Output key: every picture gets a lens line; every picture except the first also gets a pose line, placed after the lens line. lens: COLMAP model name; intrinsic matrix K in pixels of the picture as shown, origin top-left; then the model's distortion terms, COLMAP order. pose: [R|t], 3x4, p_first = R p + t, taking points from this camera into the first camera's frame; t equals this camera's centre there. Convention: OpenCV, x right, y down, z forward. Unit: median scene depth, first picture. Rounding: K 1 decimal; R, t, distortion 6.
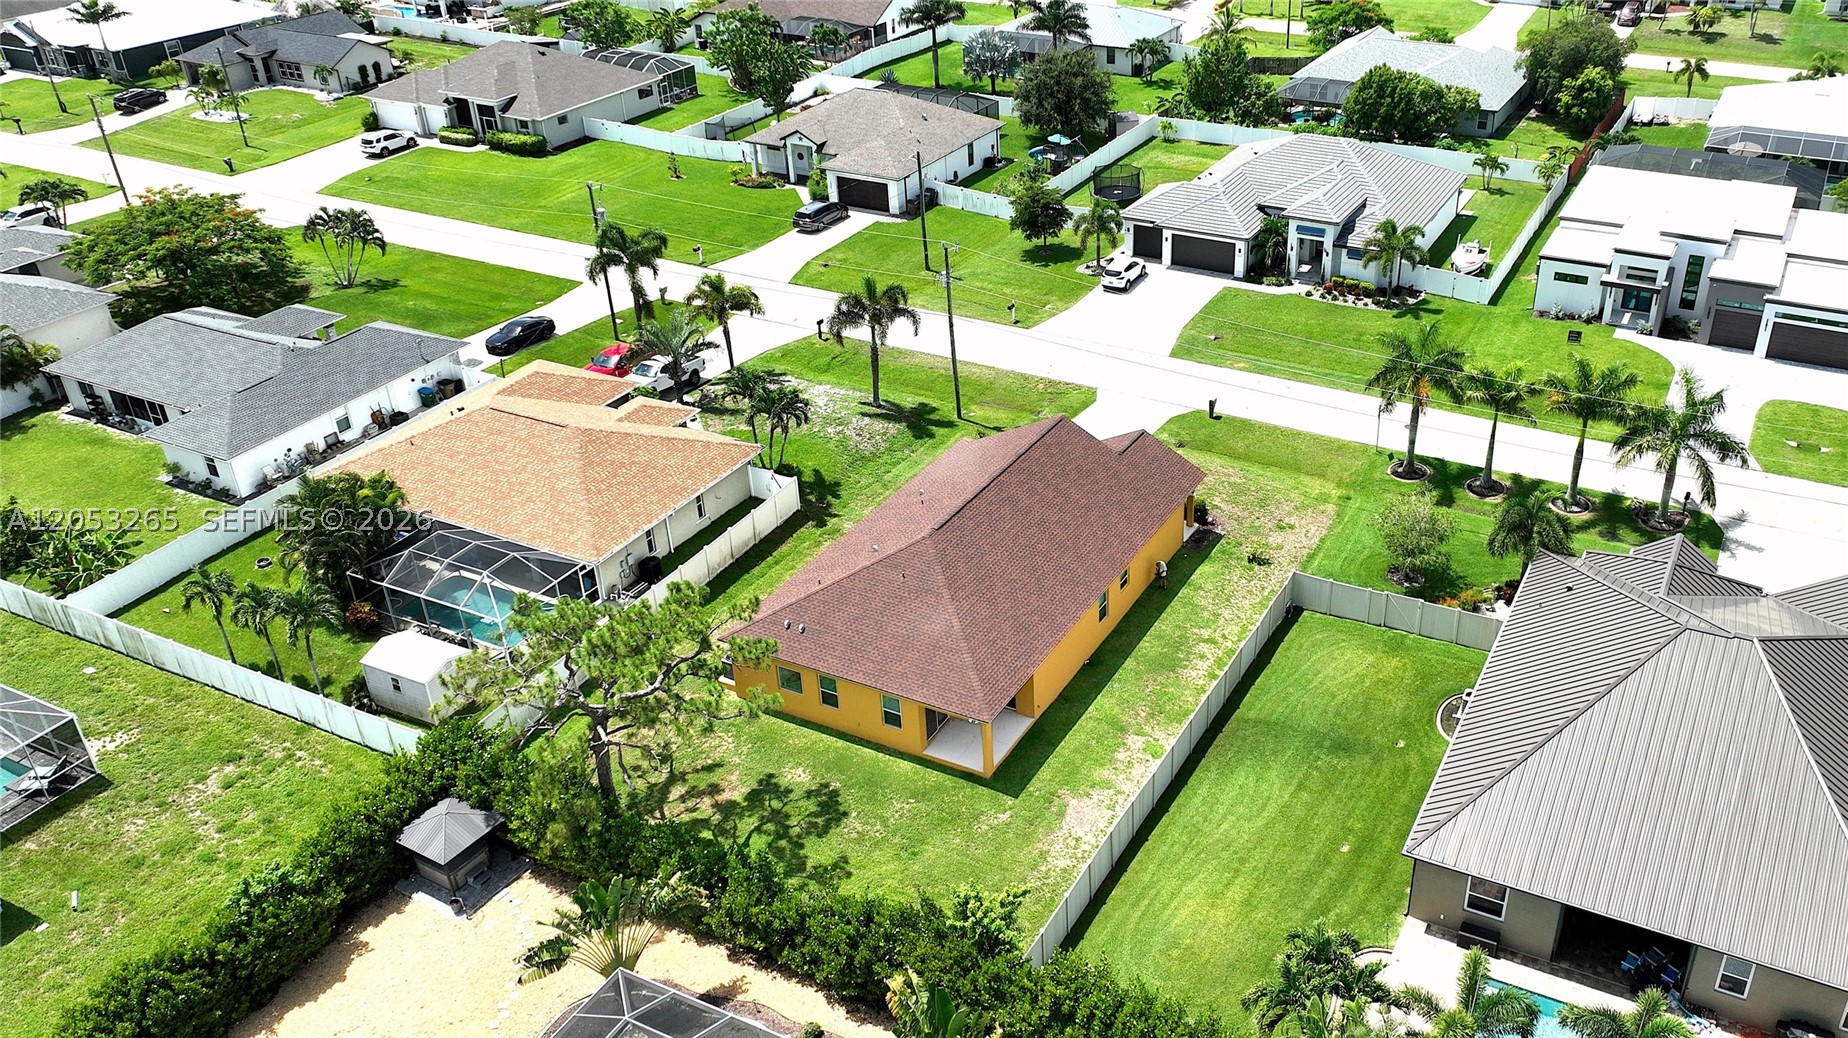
lens RADIAL K [[1395.8, 0, 924.0], [0, 1395.8, 519.0], [0, 0, 1]] dist [0.000620, 0.001374]
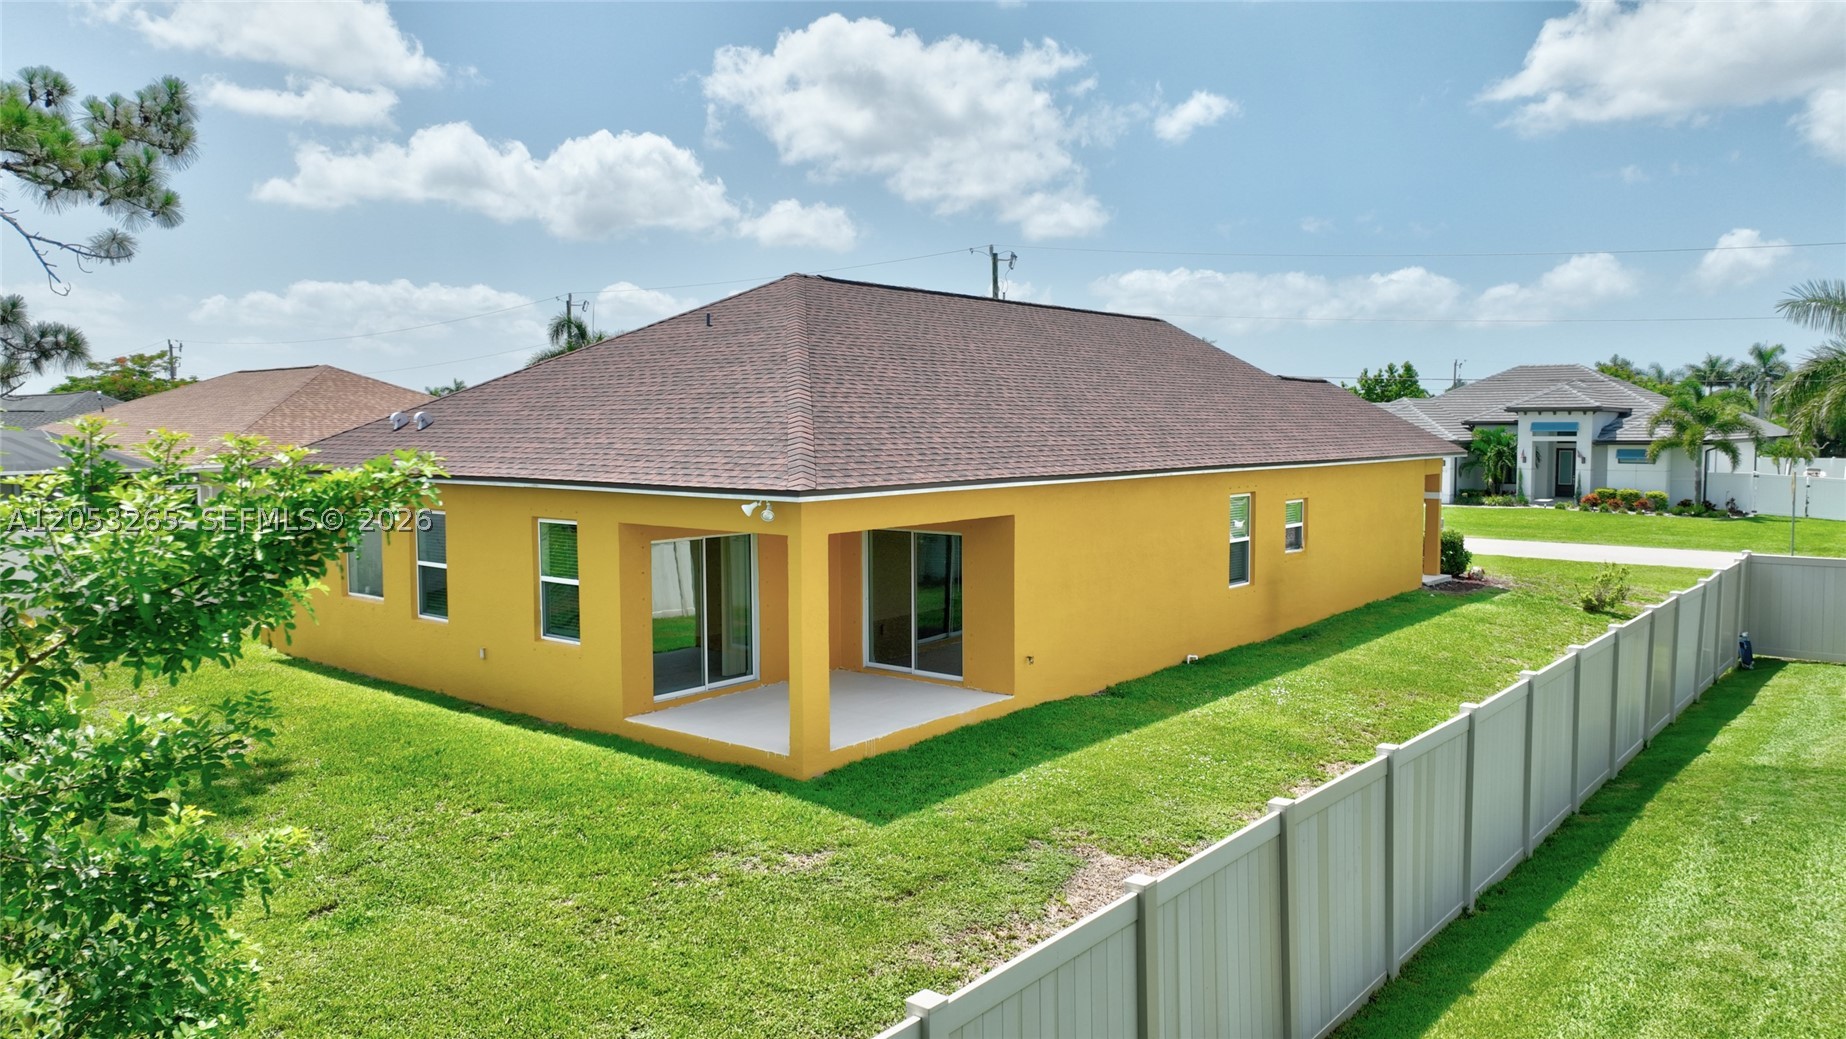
lens RADIAL K [[1268.8, 0, 923.0], [0, 1268.8, 519.5], [0, 0, 1]] dist [0.003302, 0.001668]
pose [[0.988350, 0.081472, -0.128555, 0.056223], [-0.129903, 0.891696, -0.433594, 0.143723], [0.079306, 0.445243, 0.891891, 0.446898]]
